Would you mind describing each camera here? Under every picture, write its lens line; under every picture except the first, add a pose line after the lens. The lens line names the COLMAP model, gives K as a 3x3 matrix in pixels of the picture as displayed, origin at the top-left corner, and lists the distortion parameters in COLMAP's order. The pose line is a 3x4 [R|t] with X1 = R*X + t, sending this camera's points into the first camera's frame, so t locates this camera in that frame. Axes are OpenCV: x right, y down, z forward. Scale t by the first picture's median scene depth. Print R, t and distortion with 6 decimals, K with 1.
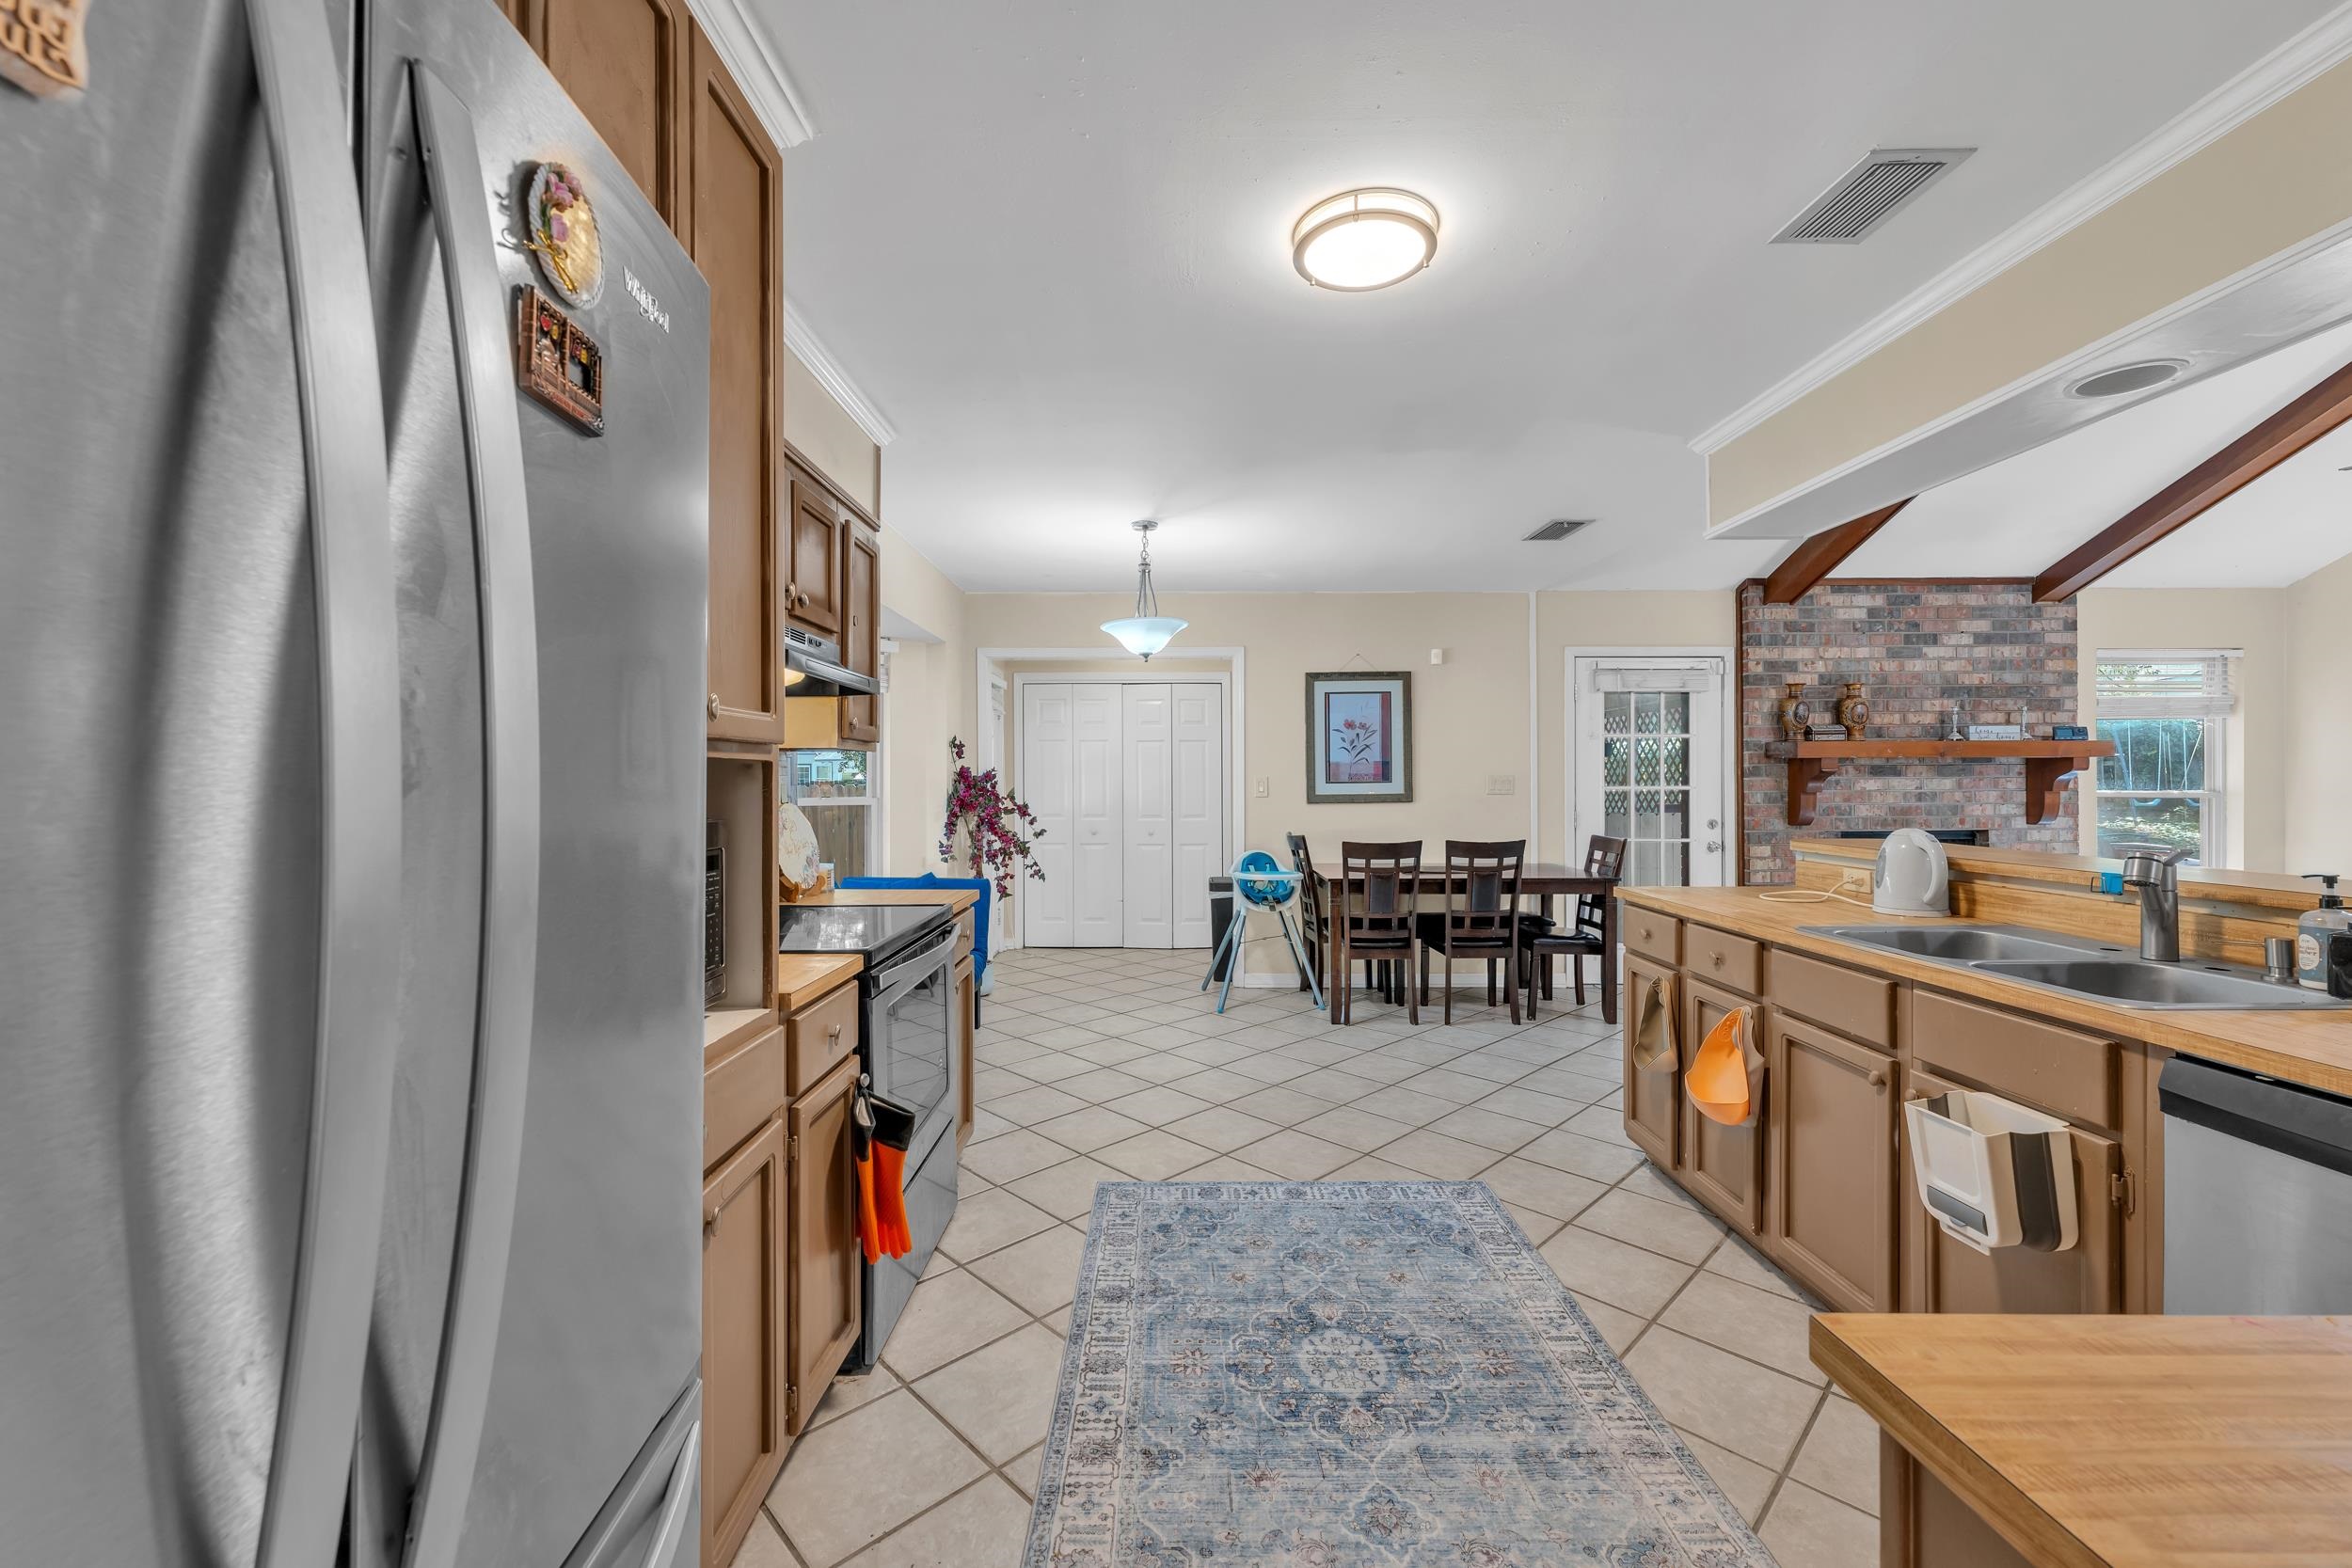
lens RADIAL K [[937.9, 0, 1176.5], [0, 937.9, 780.6], [0, 0, 1]] dist [0.002793, -0.000408]
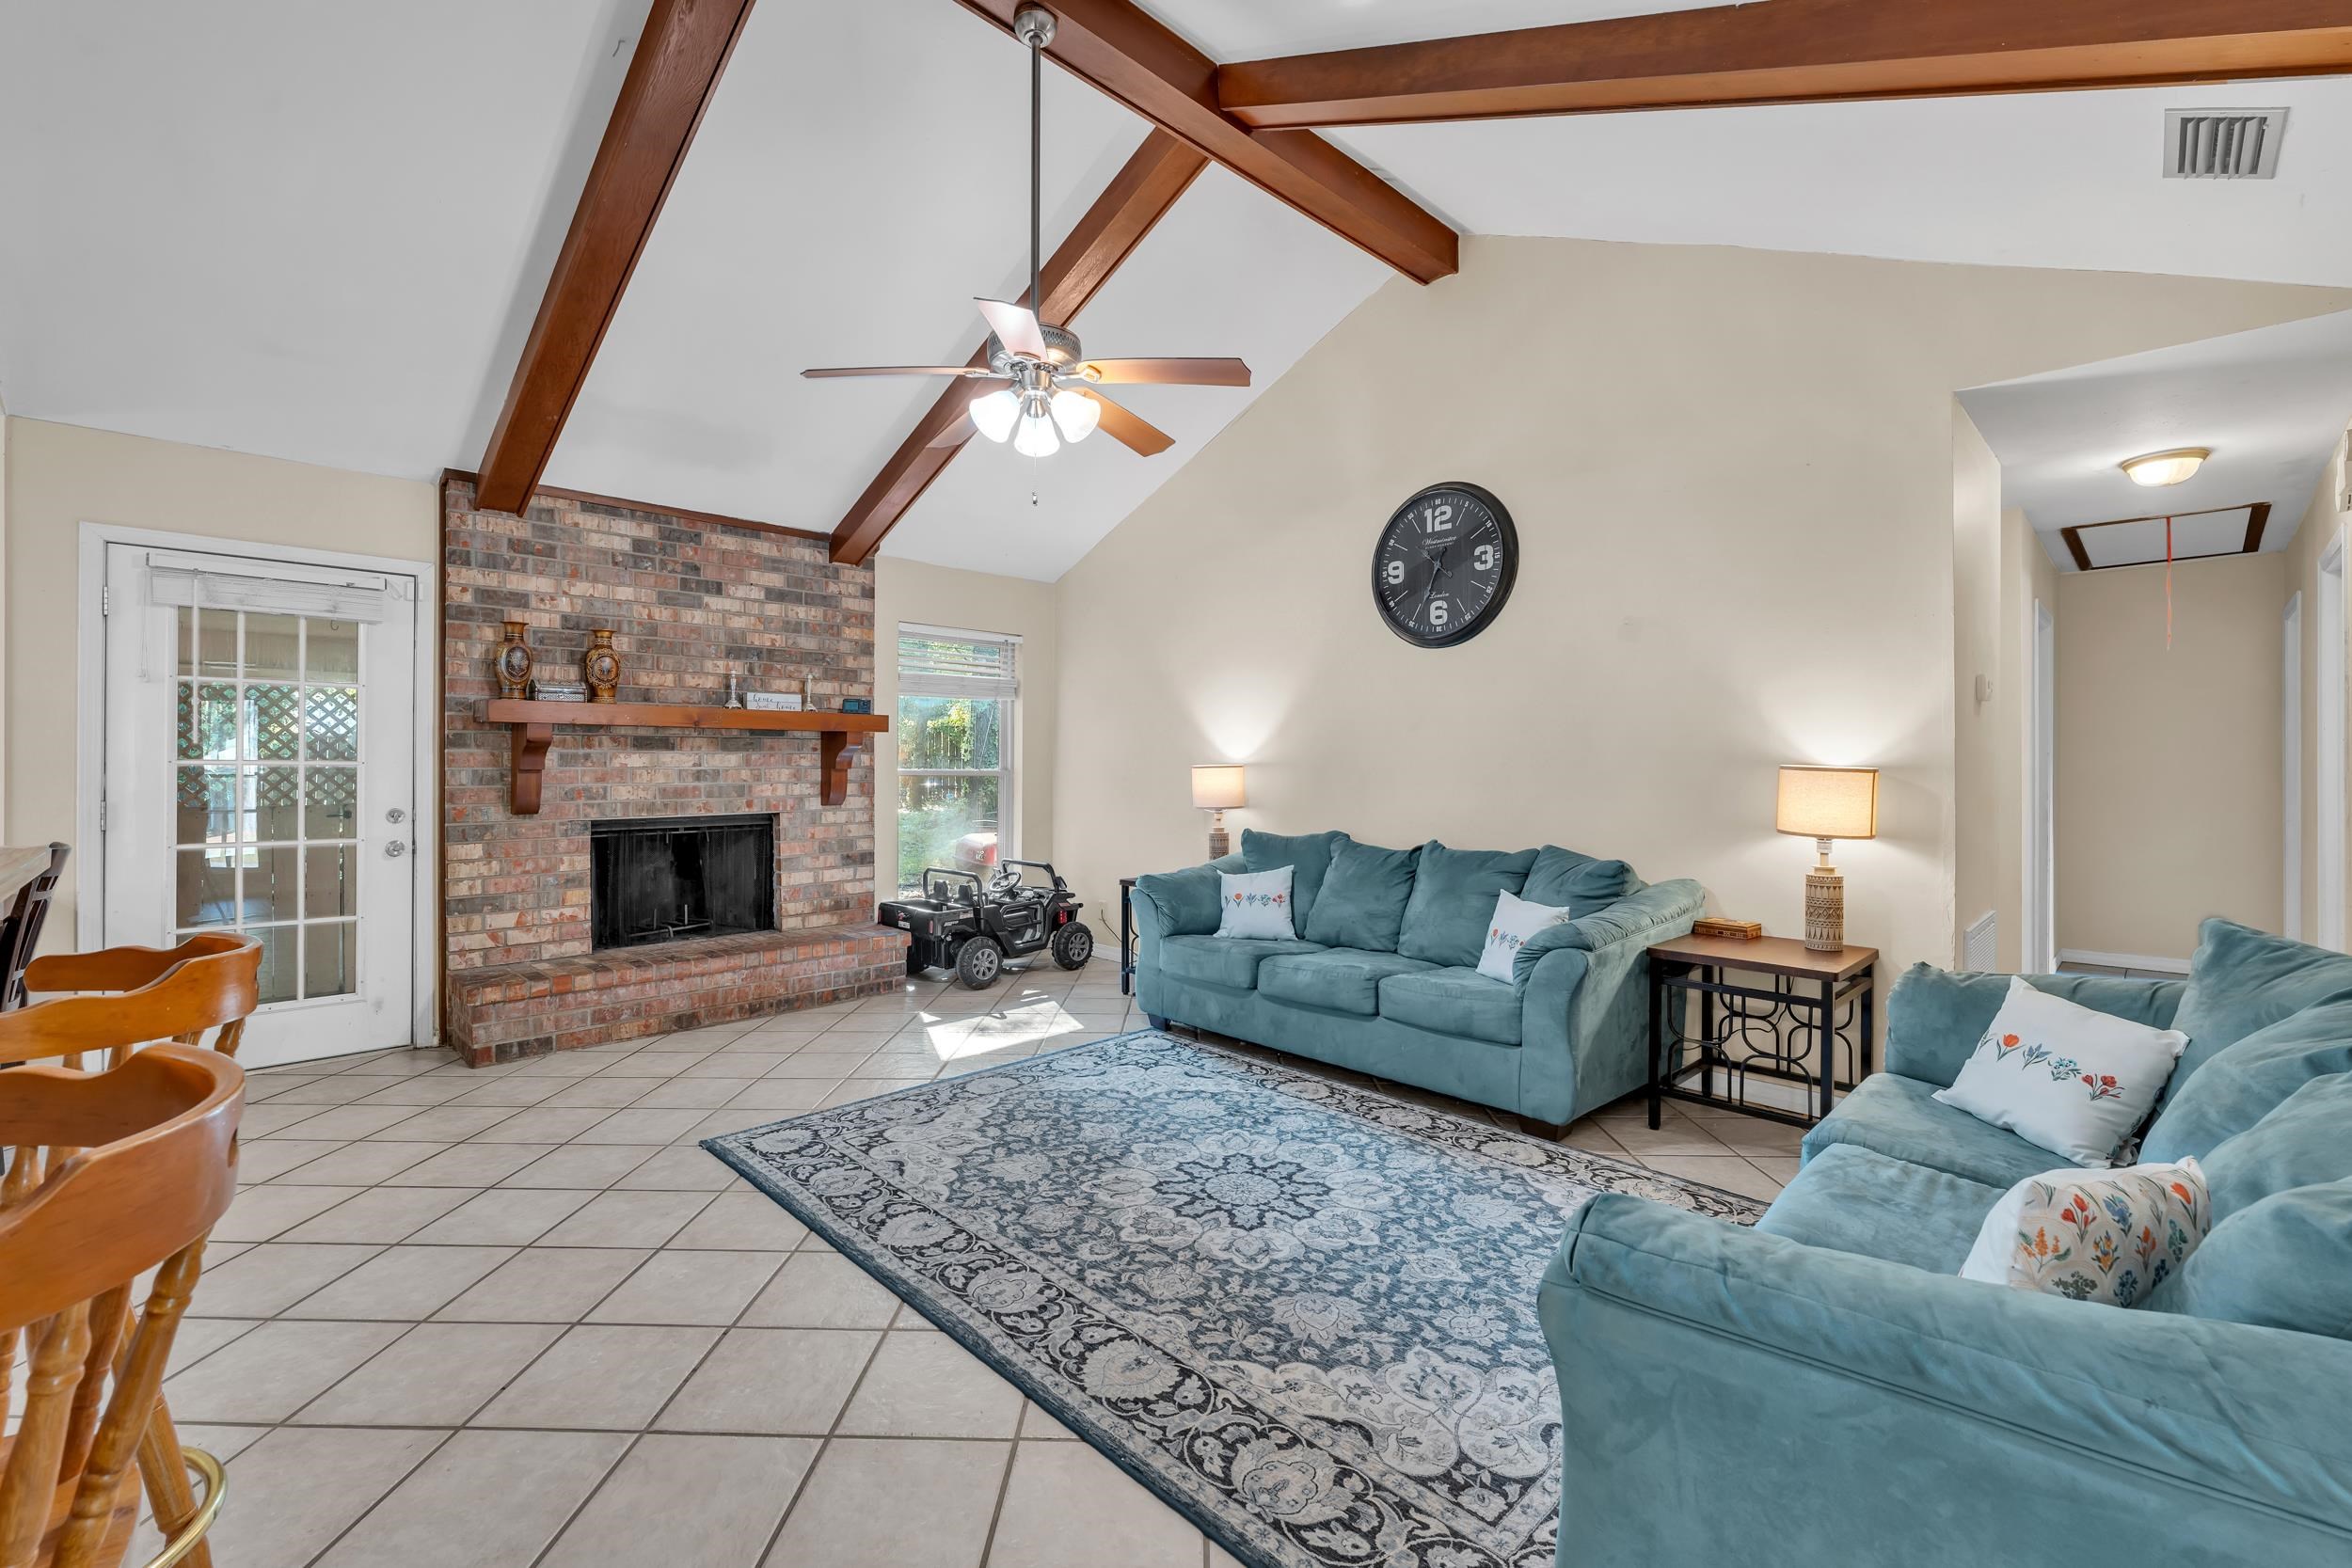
lens RADIAL K [[990.9, 0, 1172.8], [0, 990.9, 763.1], [0, 0, 1]] dist [-0.001800, -0.000264]
pose [[0.712764, 0.006152, 0.701377, 0.497452], [-0.004120, 0.999981, -0.004584, 0.009137], [-0.701392, 0.000378, 0.712775, 0.084791]]
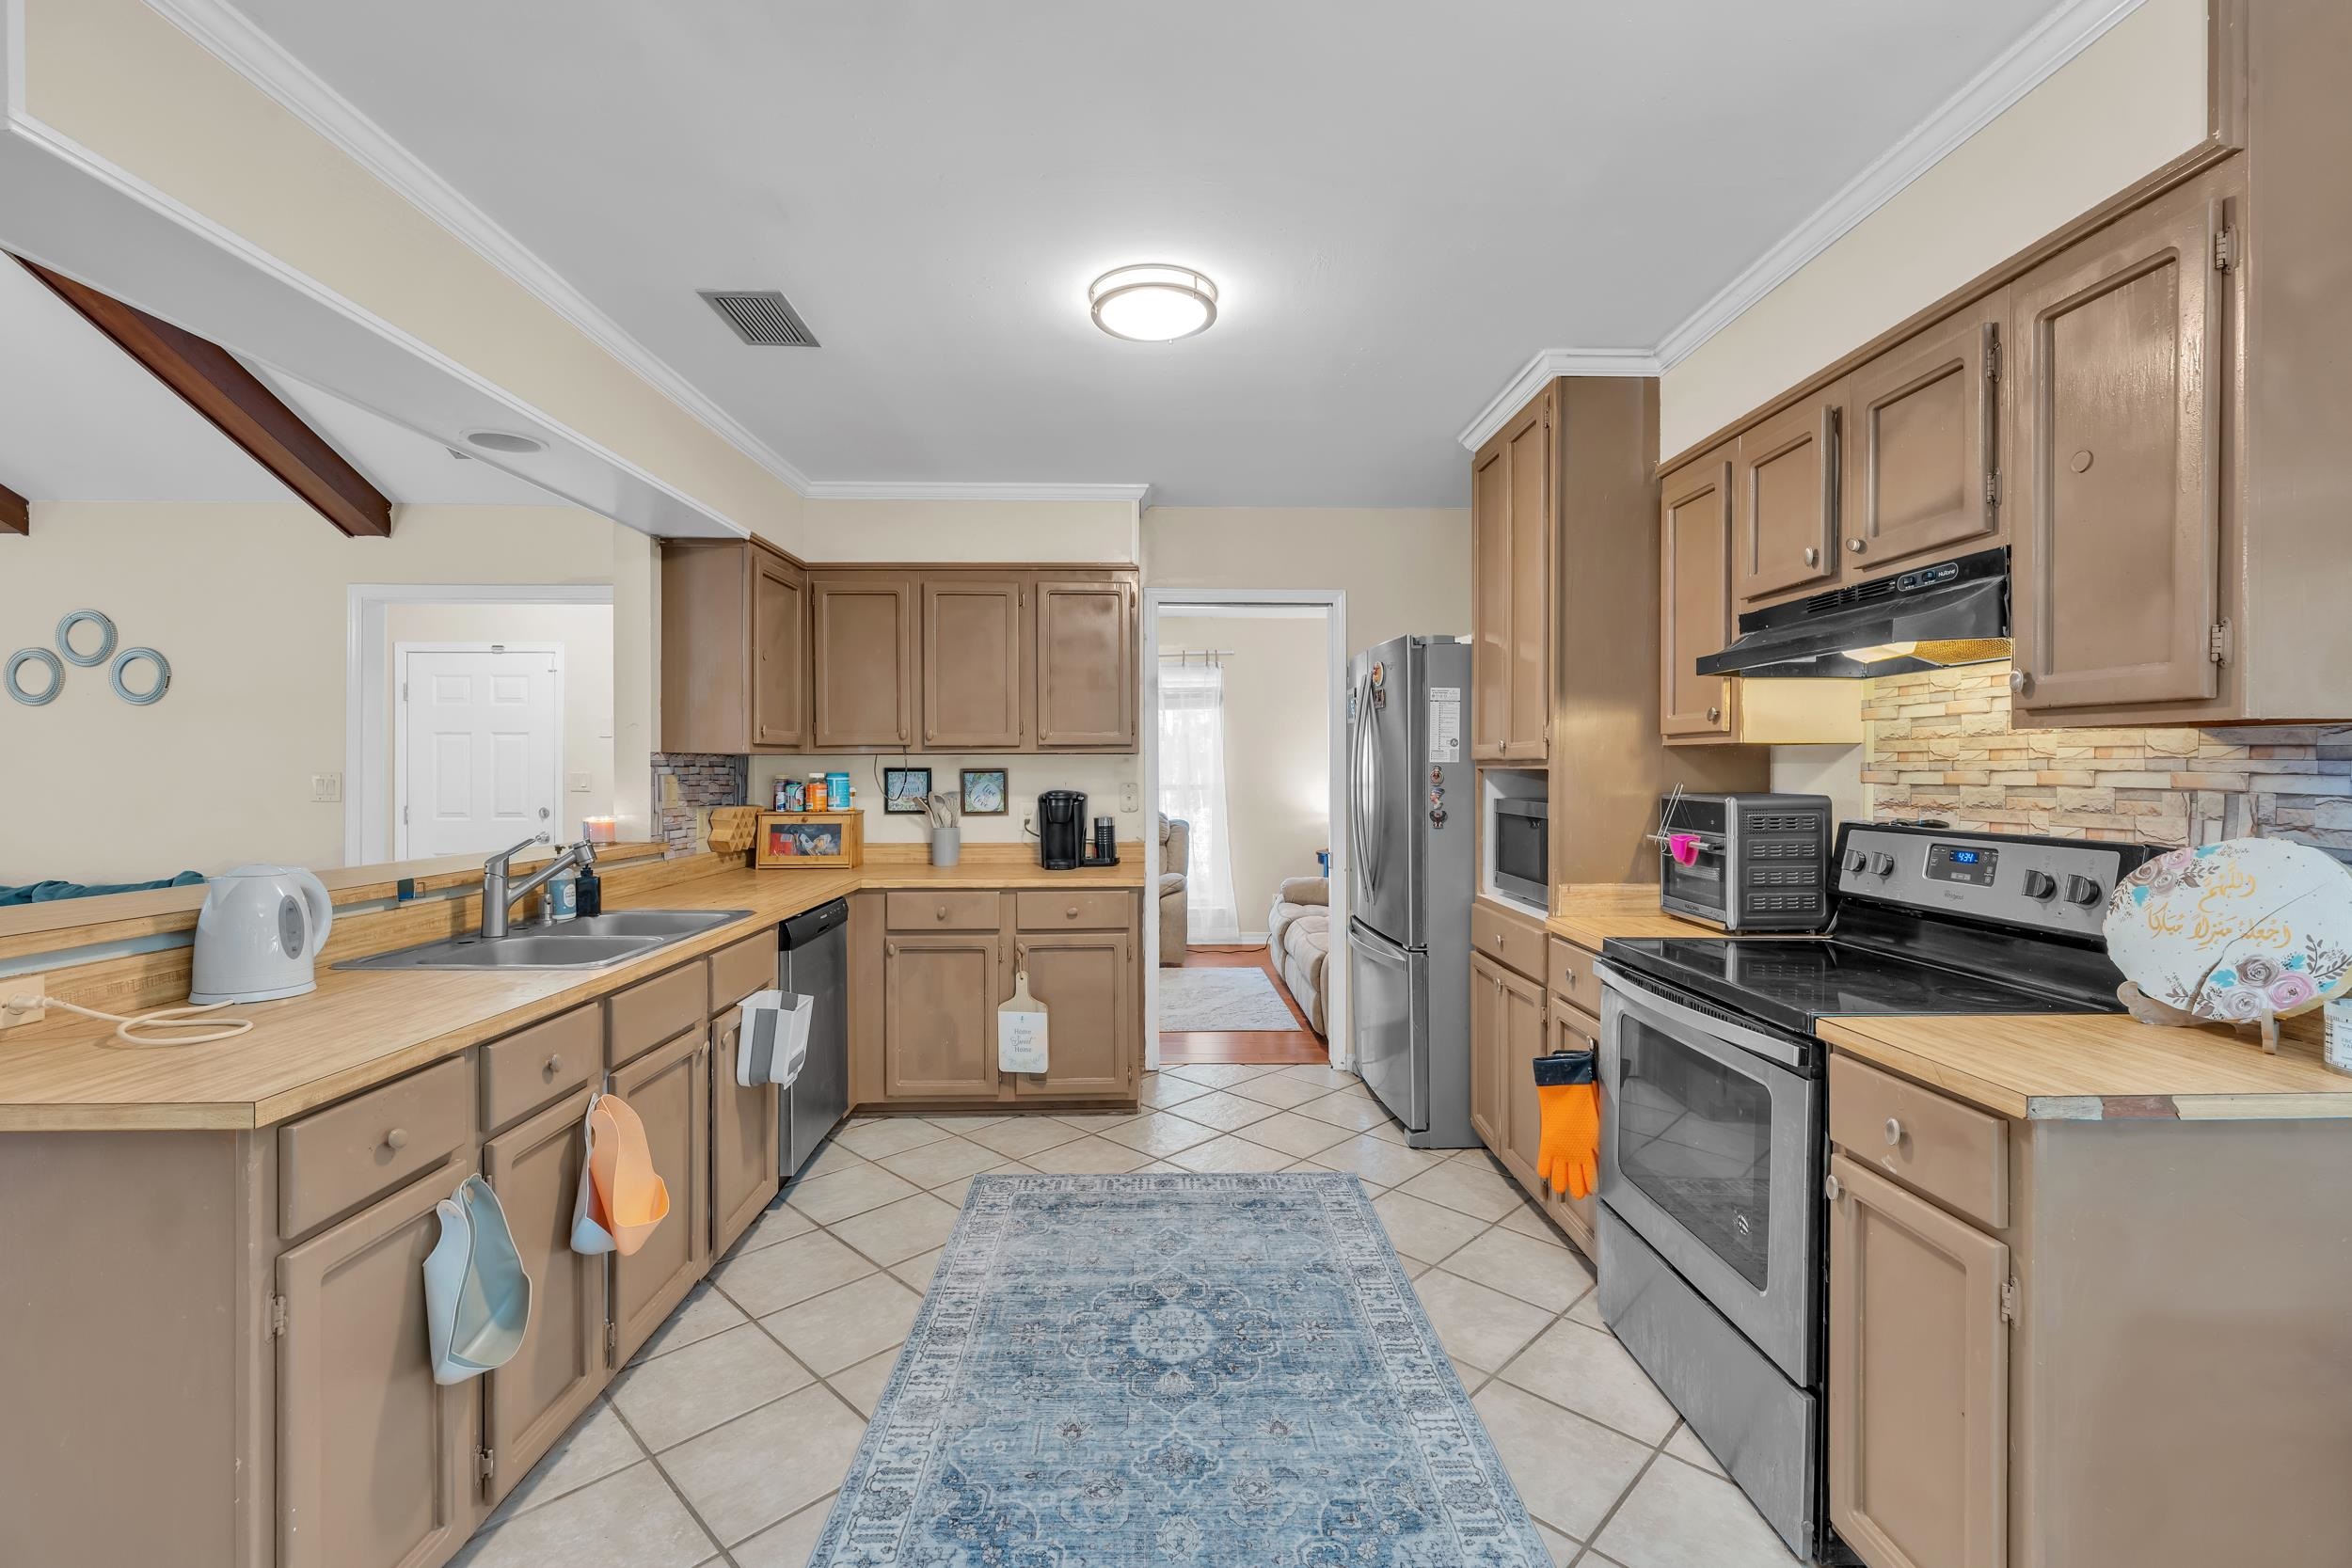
lens RADIAL K [[1014.6, 0, 1174.7], [0, 1014.6, 773.3], [0, 0, 1]] dist [-0.001058, -0.000626]
pose [[-0.999724, 0.002772, -0.023312, 0.074762], [0.002713, 0.999993, 0.002600, -0.006037], [0.023319, 0.002536, -0.999725, 0.807396]]
